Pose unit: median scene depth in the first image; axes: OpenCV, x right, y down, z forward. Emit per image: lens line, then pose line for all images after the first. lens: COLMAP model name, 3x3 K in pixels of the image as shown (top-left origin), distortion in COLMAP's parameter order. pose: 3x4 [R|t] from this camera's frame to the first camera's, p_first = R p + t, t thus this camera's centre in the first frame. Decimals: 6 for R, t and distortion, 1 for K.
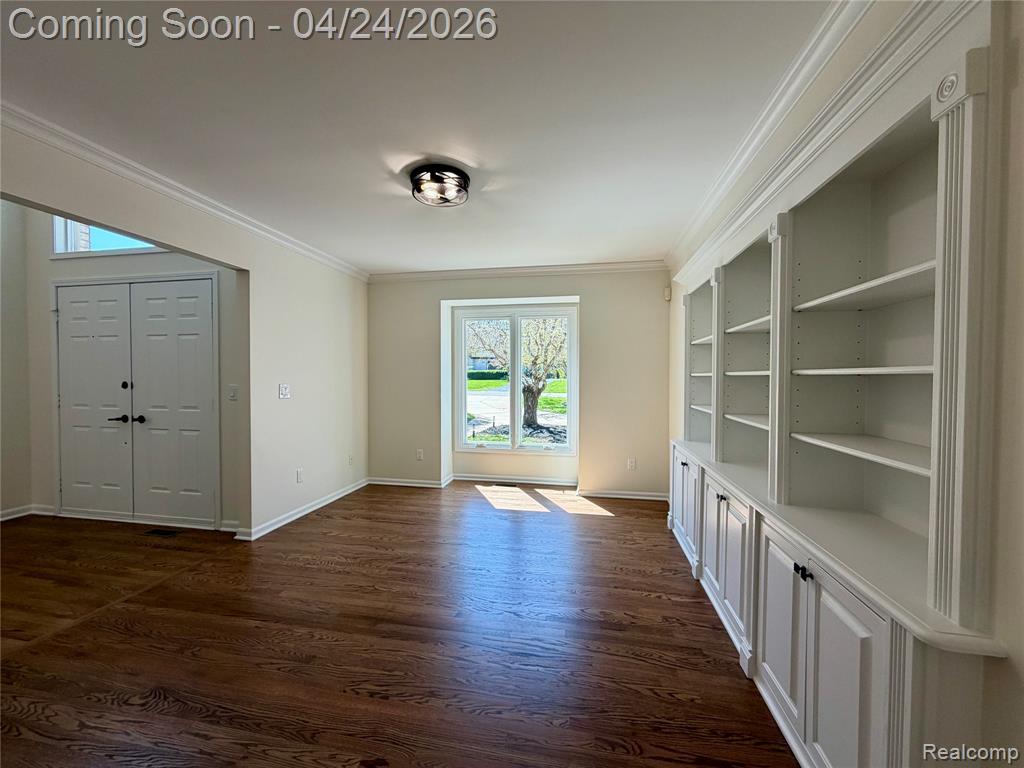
lens RADIAL K [[406.5, 0, 508.5], [0, 406.5, 387.4], [0, 0, 1]] dist [0.001614, -0.000014]
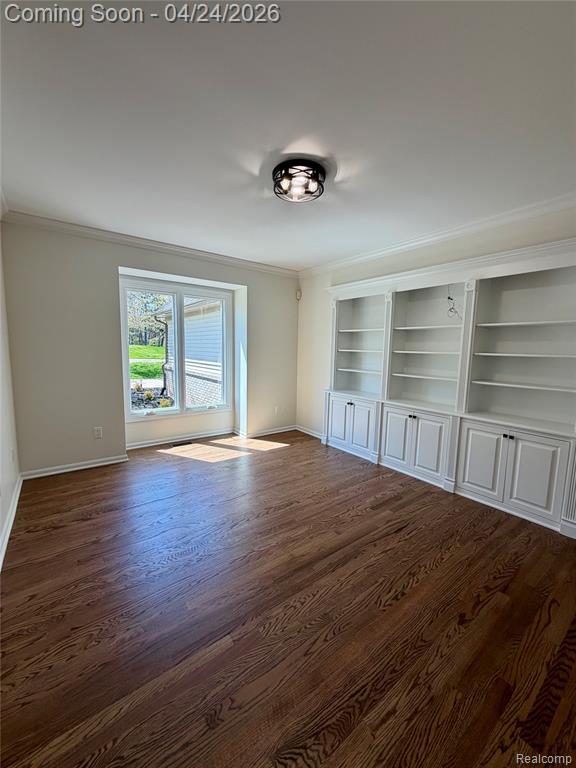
lens RADIAL K [[304.9, 0, 286.4], [0, 304.9, 383.1], [0, 0, 1]] dist [0.001614, -0.000014]
pose [[0.668166, -0.074152, 0.740308, -0.562226], [-0.000675, 0.994960, 0.100268, -0.021208], [-0.744012, -0.067496, 0.664749, 0.289708]]
